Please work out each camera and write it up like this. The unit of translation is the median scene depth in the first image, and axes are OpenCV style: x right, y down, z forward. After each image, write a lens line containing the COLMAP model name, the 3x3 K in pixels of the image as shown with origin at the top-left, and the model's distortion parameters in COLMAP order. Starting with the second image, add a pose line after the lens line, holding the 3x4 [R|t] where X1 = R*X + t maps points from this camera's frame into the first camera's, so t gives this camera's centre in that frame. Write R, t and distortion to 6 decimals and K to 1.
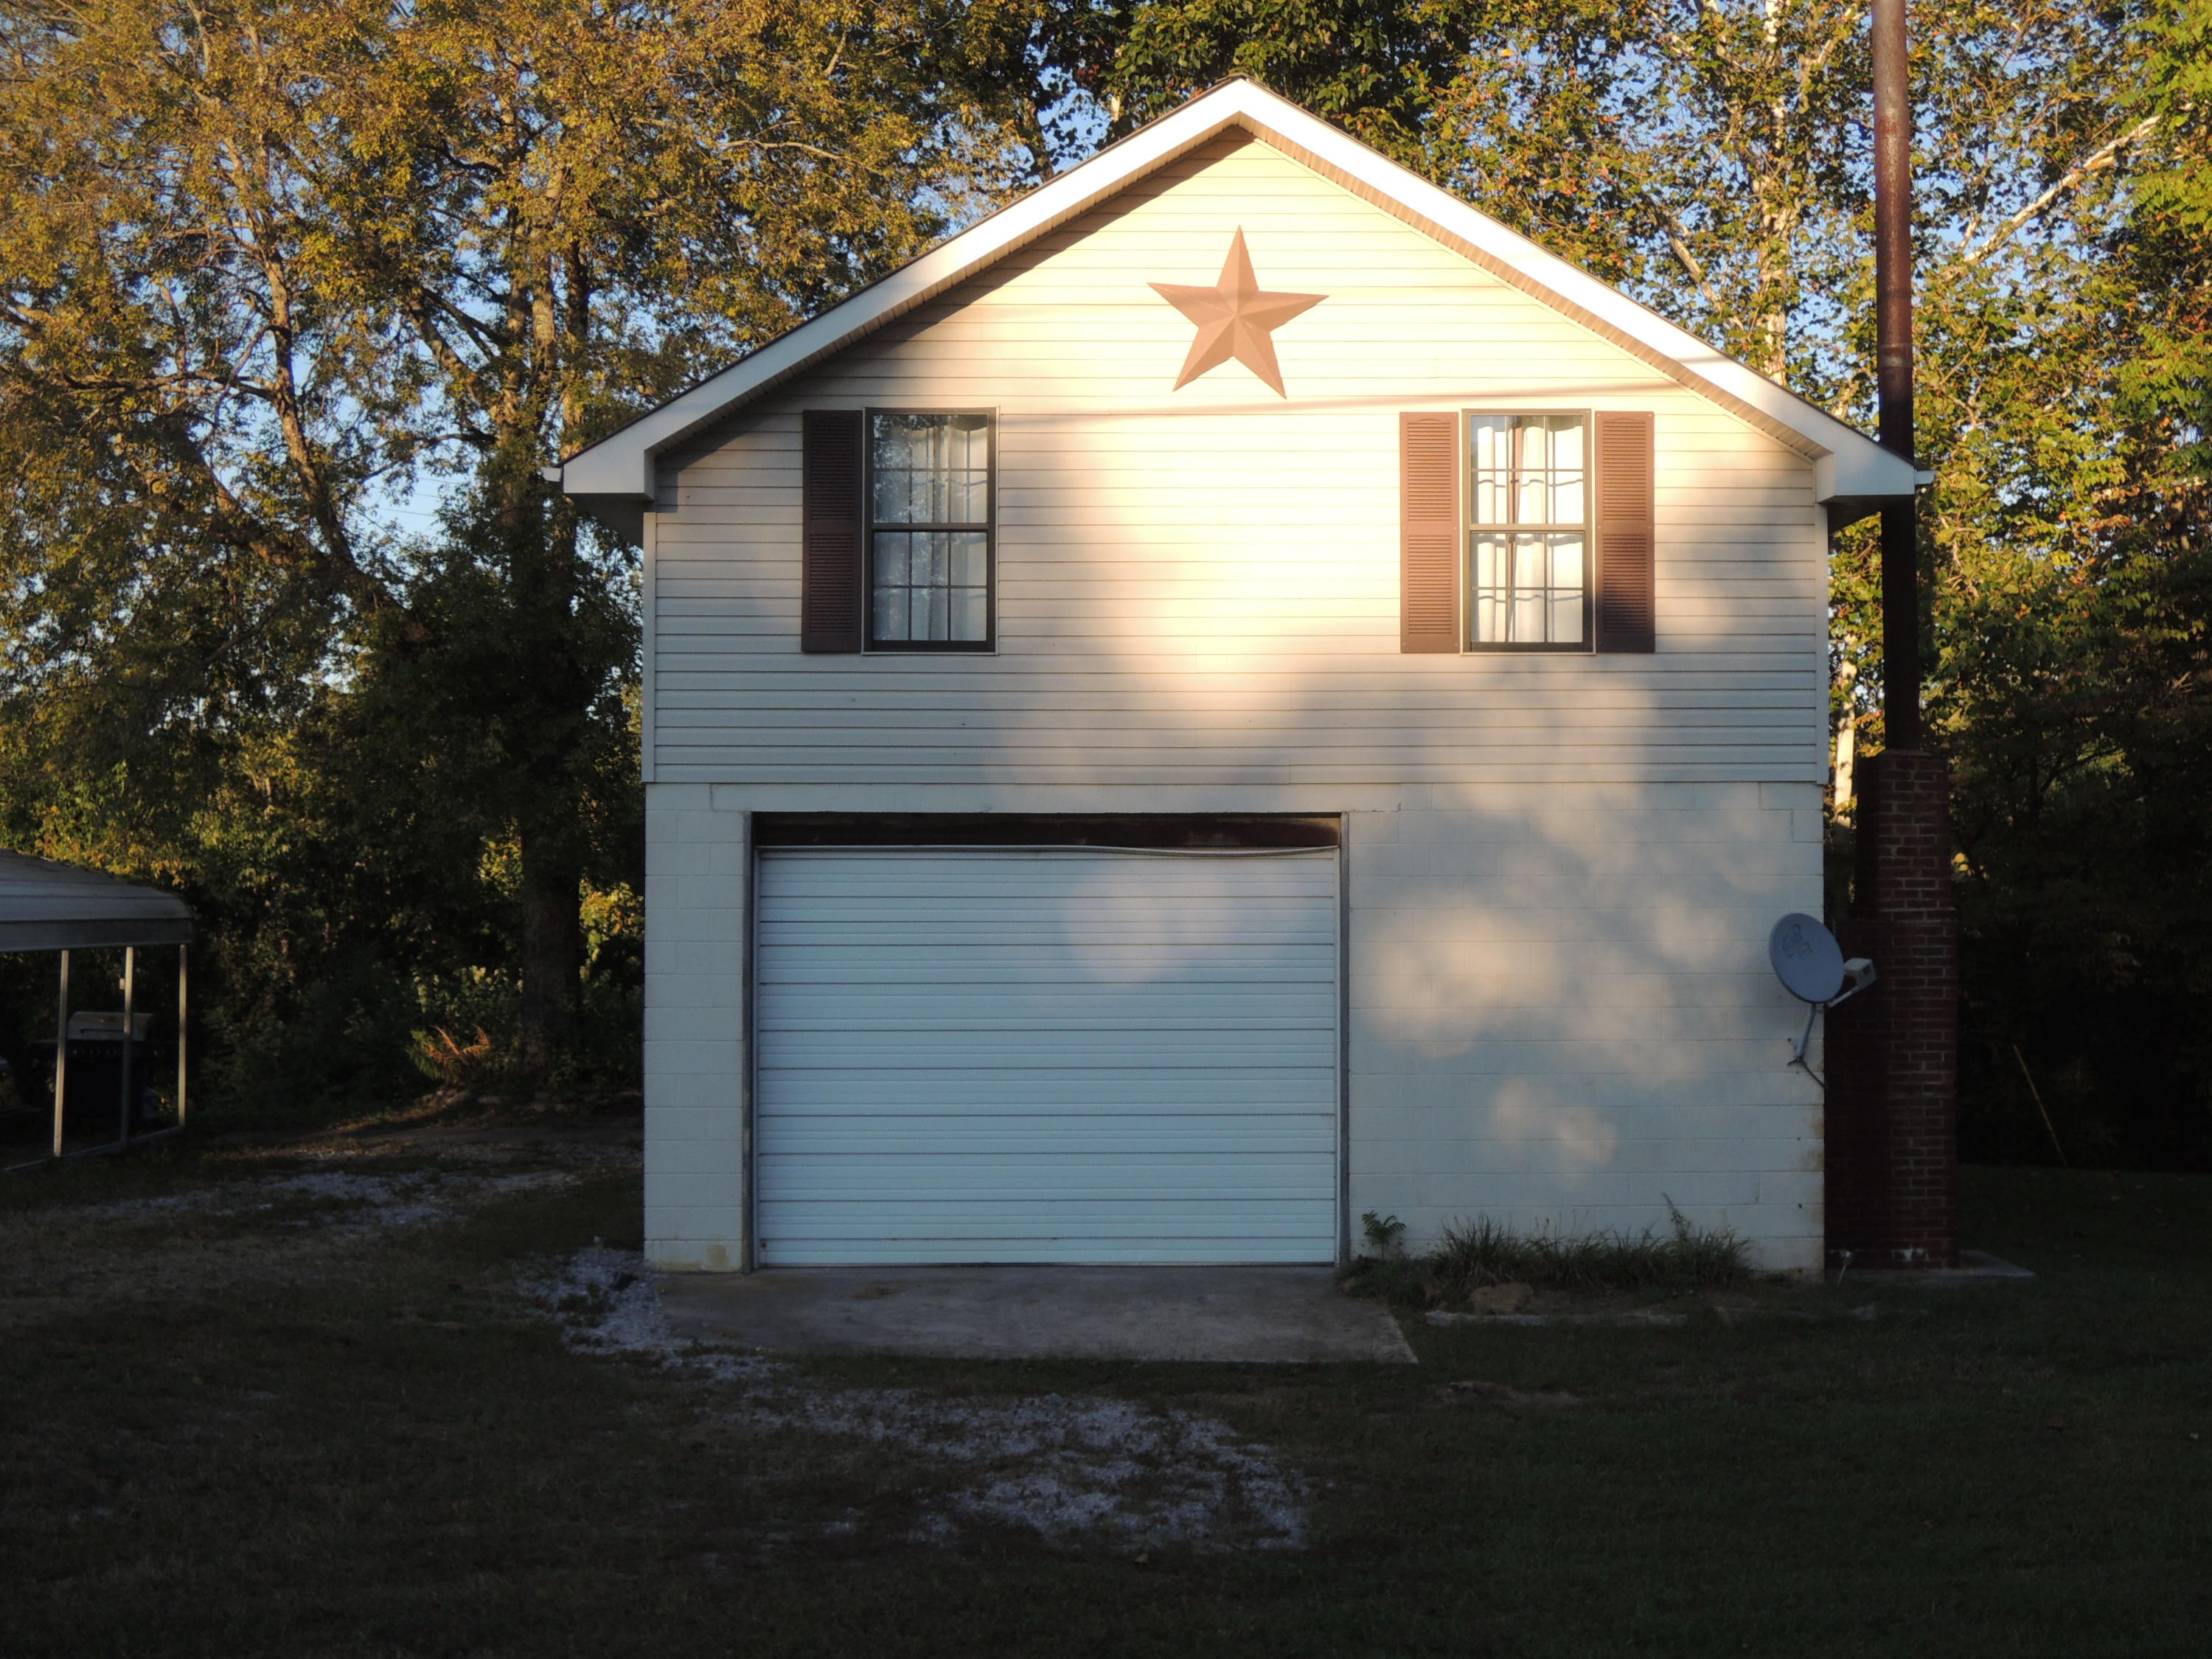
lens RADIAL K [[2536.3, 0, 1110.9], [0, 2536.3, 832.2], [0, 0, 1]] dist [-0.046942, 0.000000]
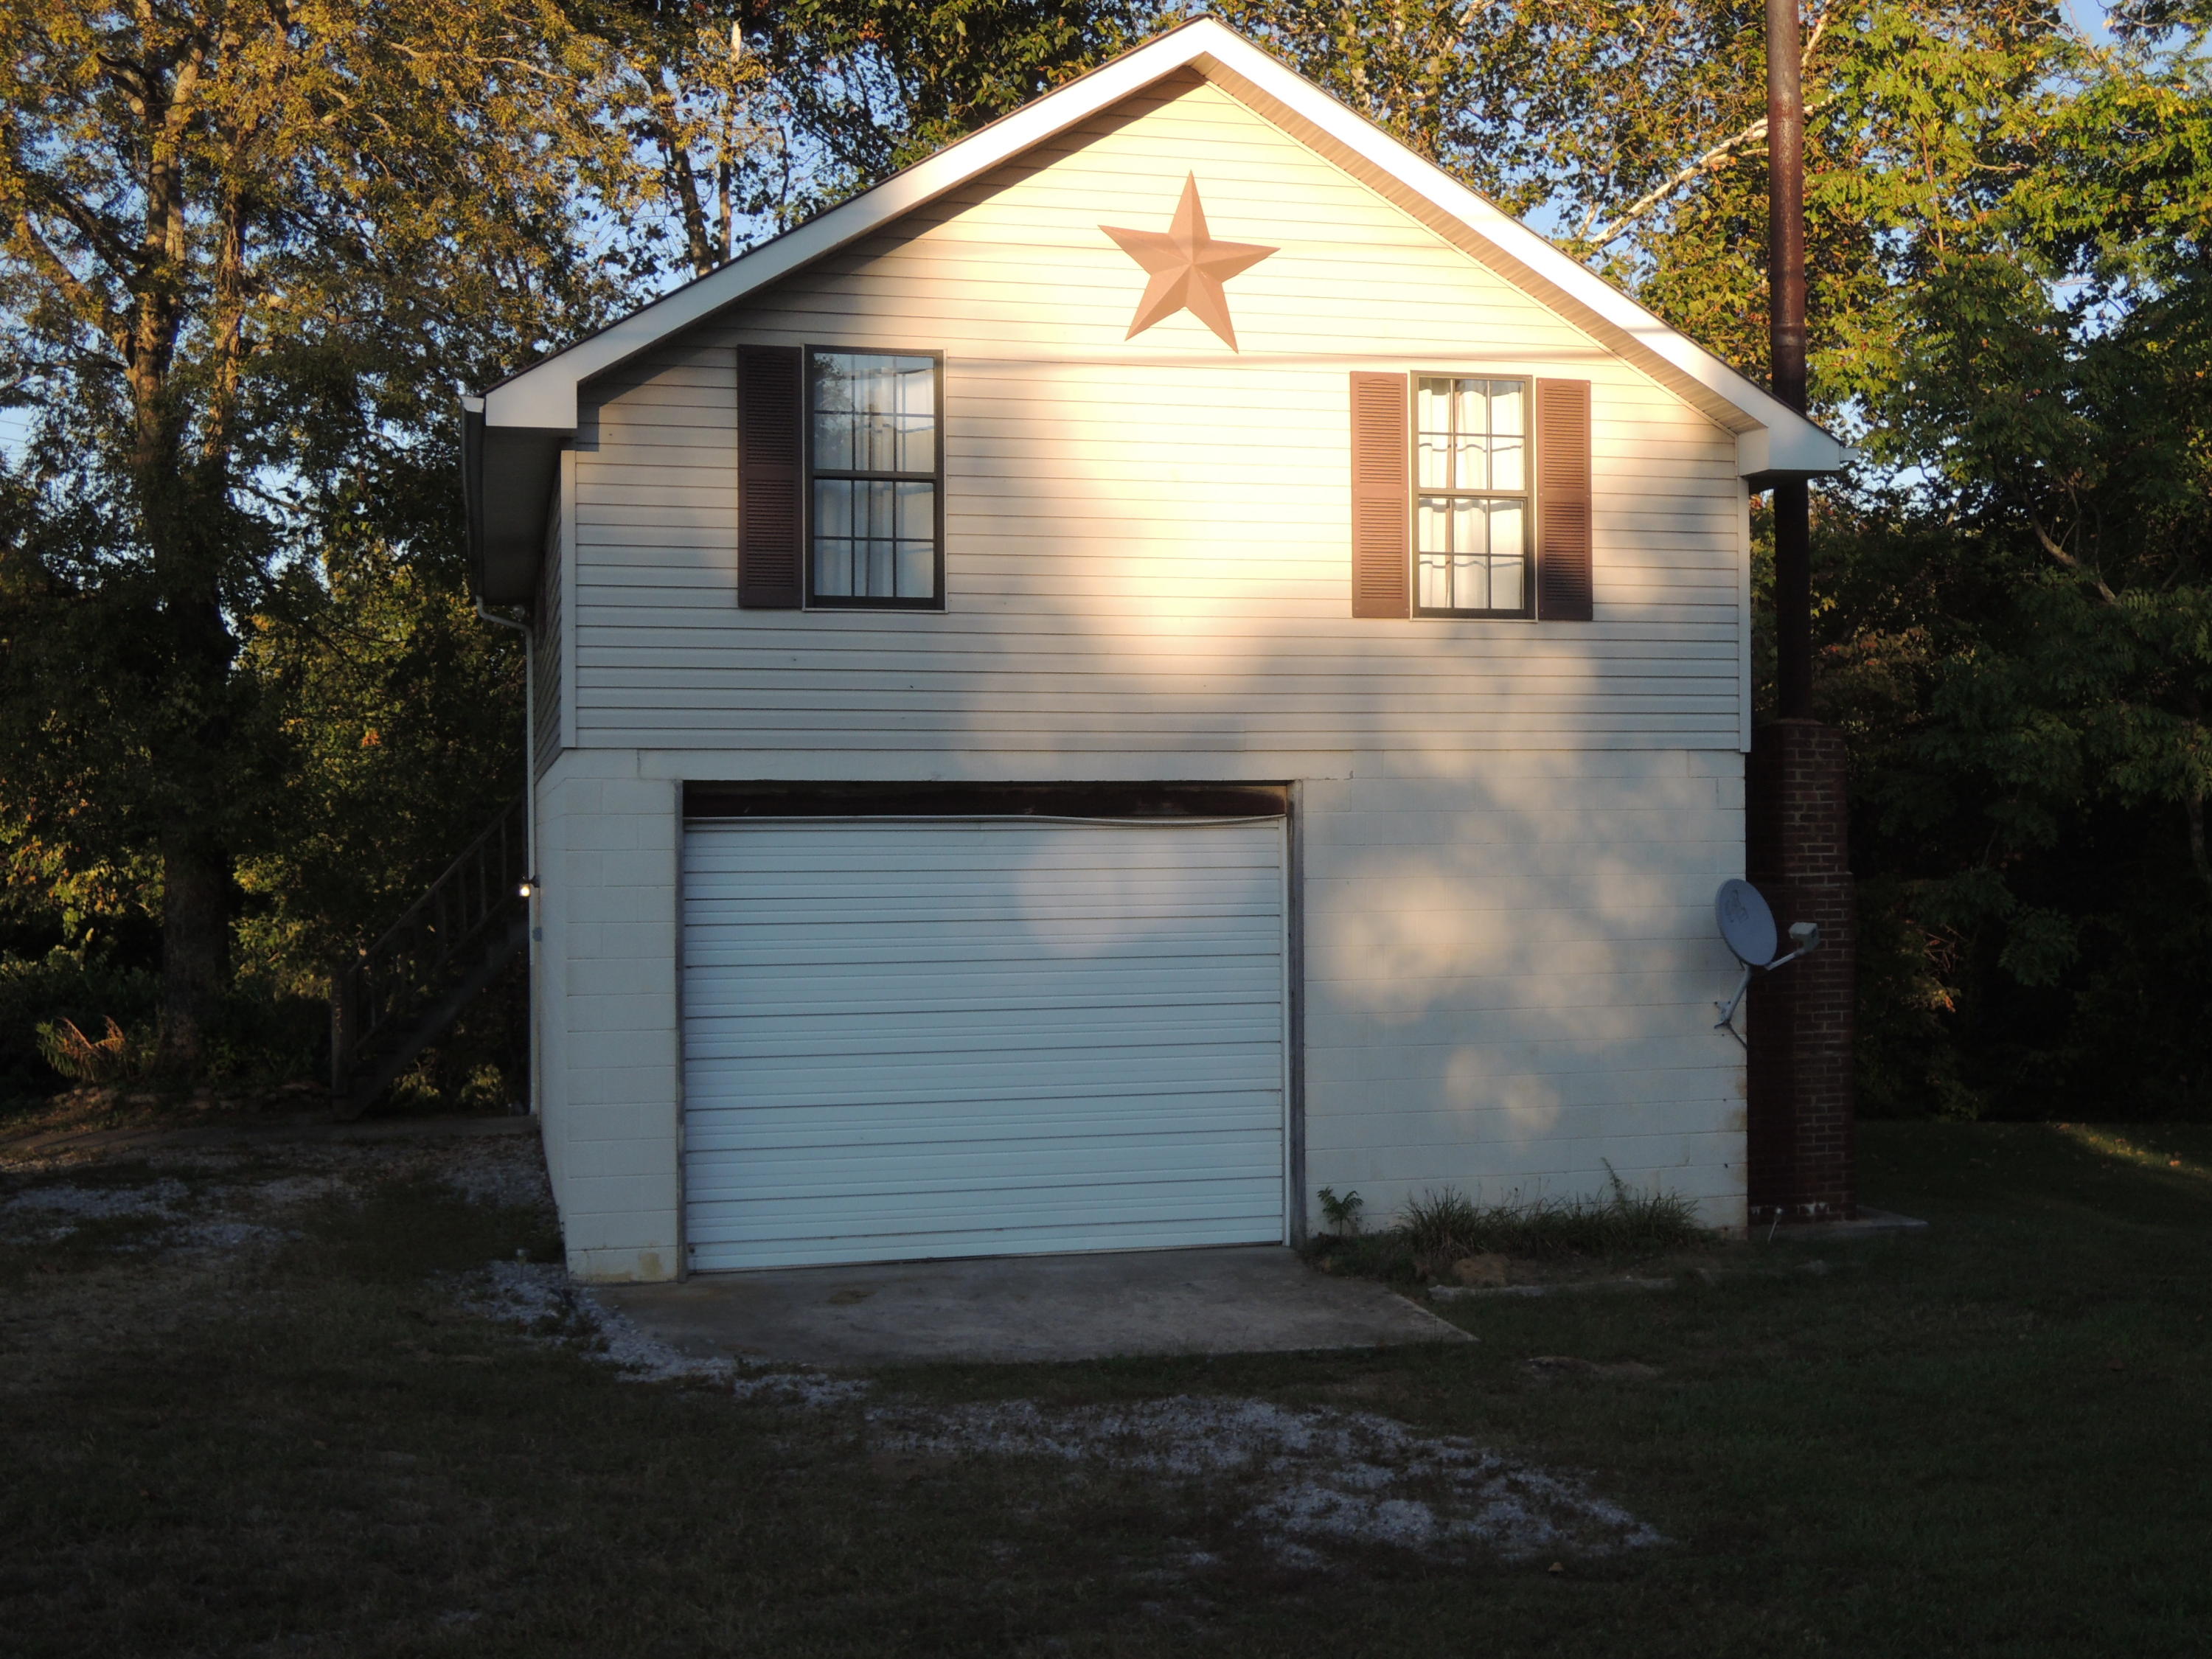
lens RADIAL K [[2536.3, 0, 1118.9], [0, 2536.3, 828.2], [0, 0, 1]] dist [-0.046942, 0.000000]
pose [[0.969943, -0.005524, 0.243271, -0.211823], [0.002685, 0.999924, 0.012001, -0.001171], [-0.243318, -0.010987, 0.969884, 0.070576]]
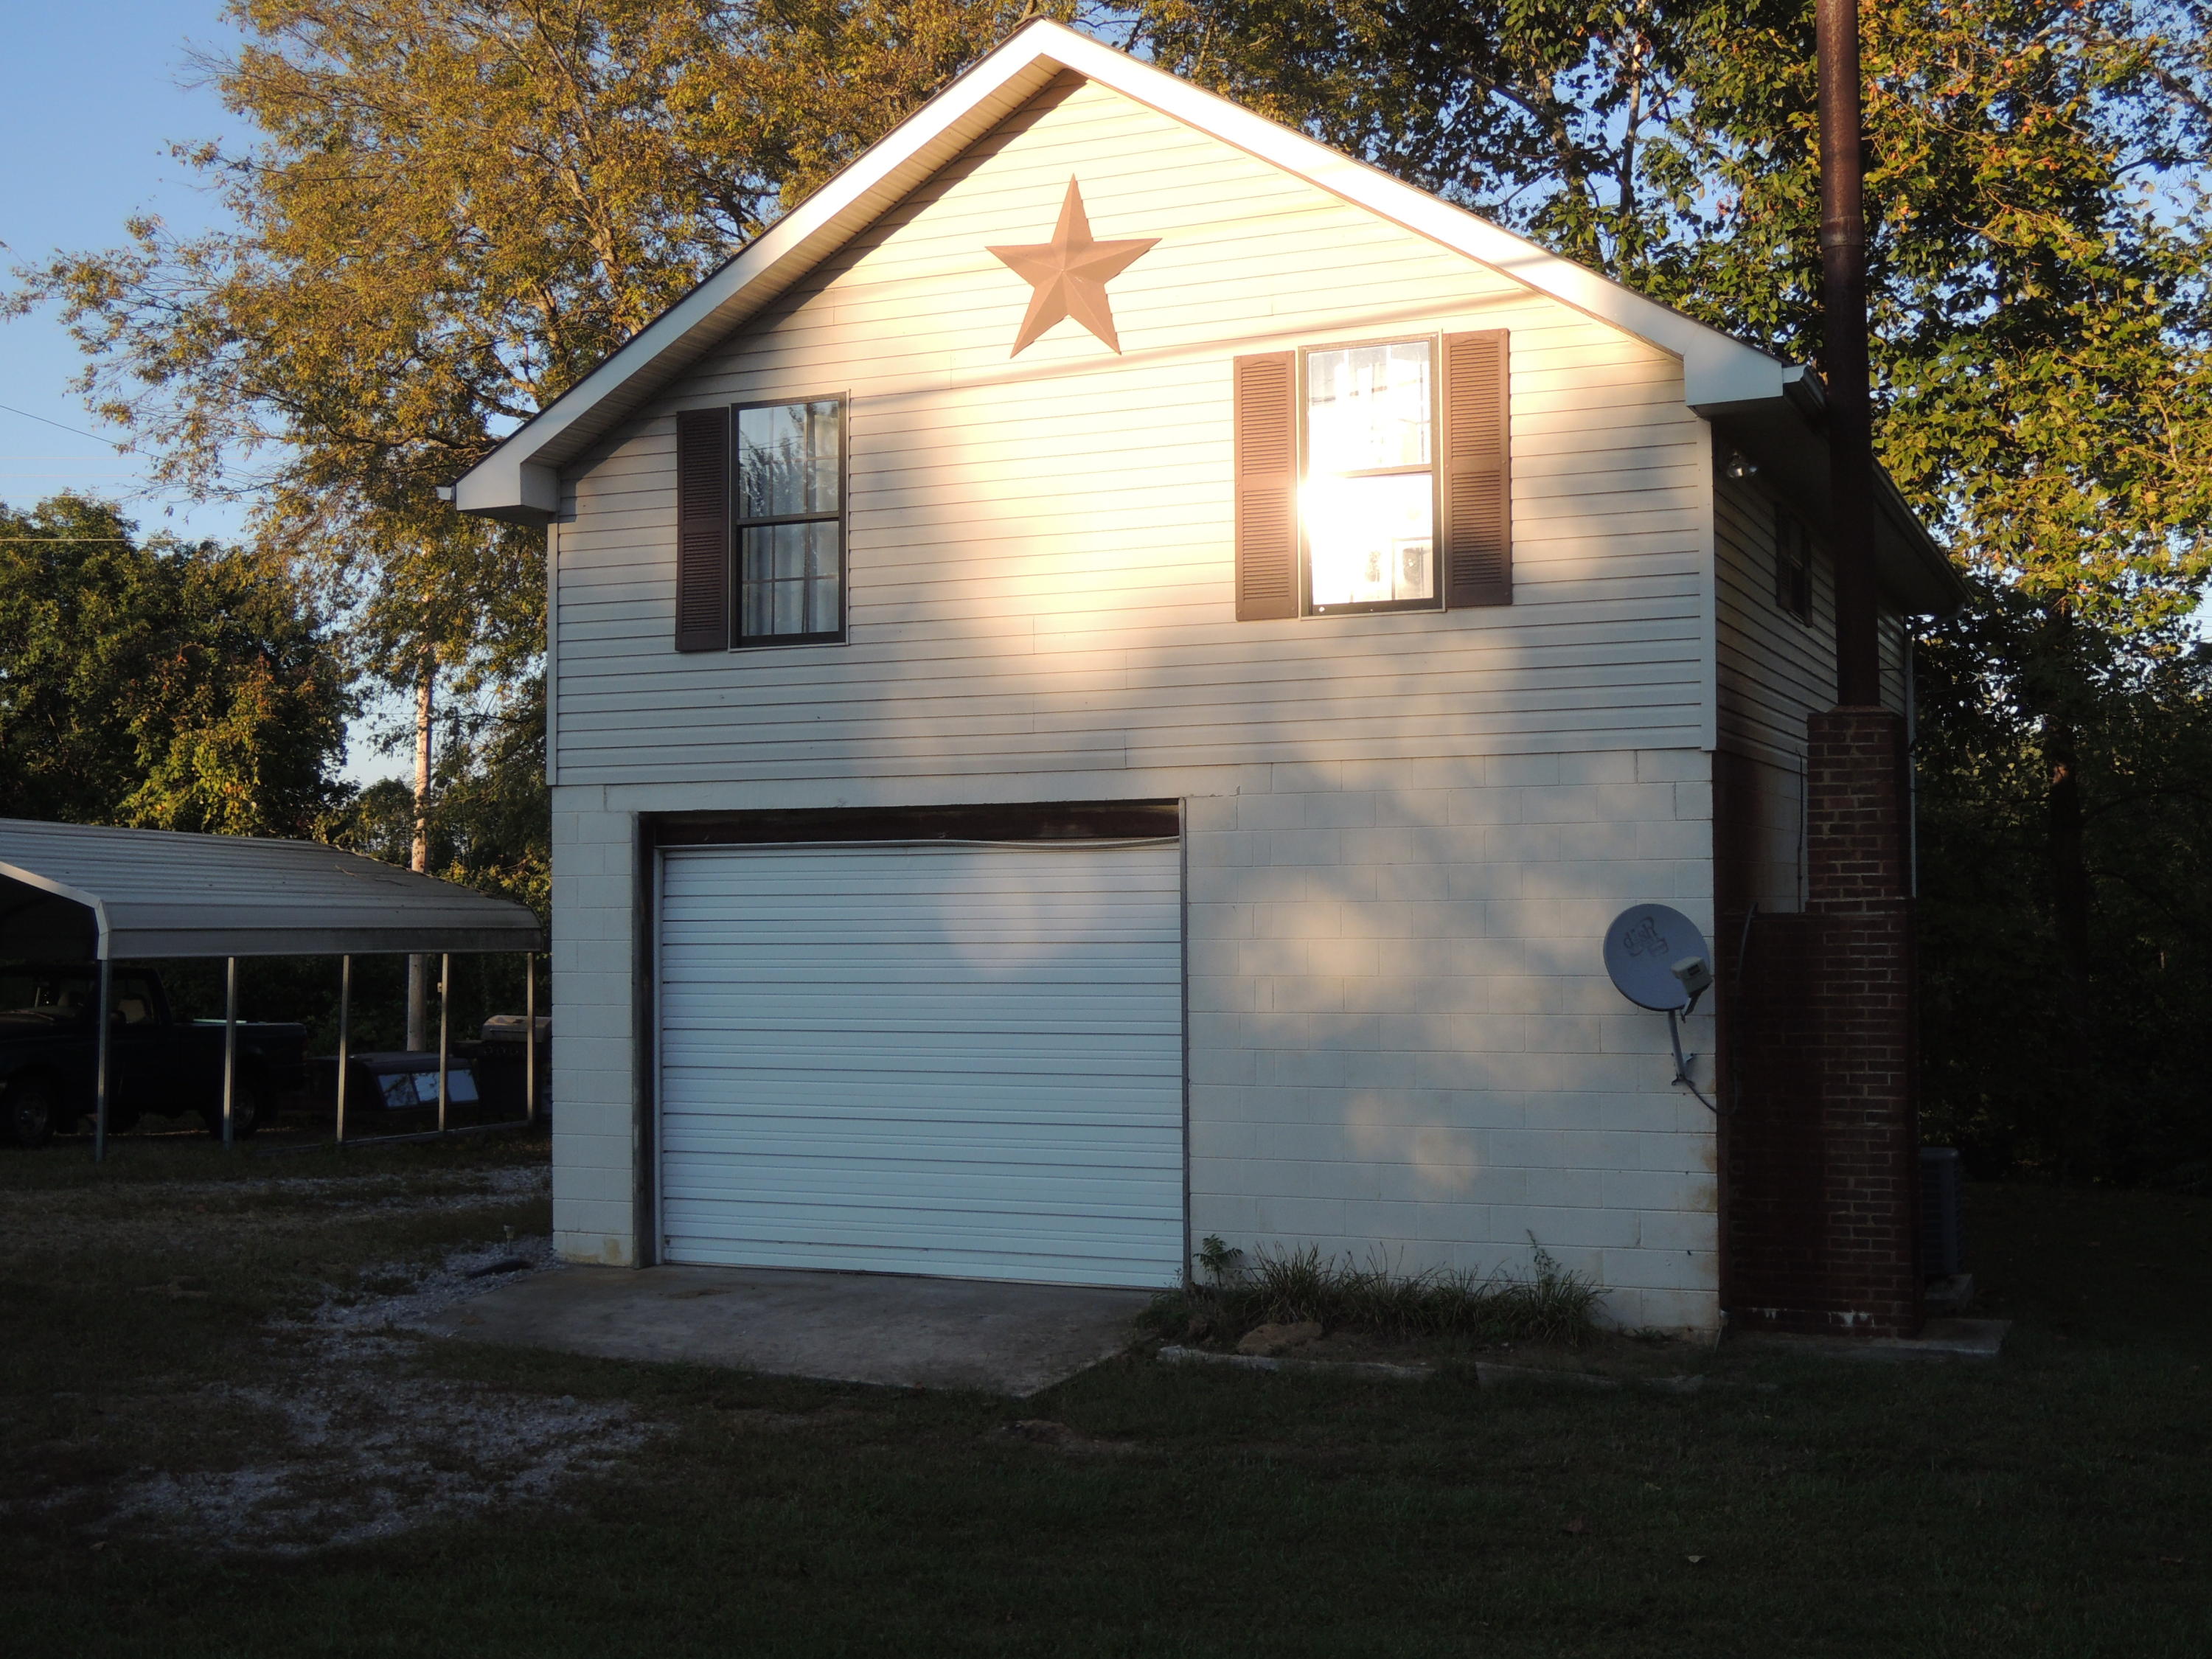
lens RADIAL K [[2536.3, 0, 1102.8], [0, 2536.3, 830.3], [0, 0, 1]] dist [-0.046942, 0.000000]
pose [[0.913776, -0.019557, -0.405747, 0.436892], [0.014953, 0.999783, -0.014513, 0.016811], [0.405942, 0.007195, 0.913870, 0.150705]]
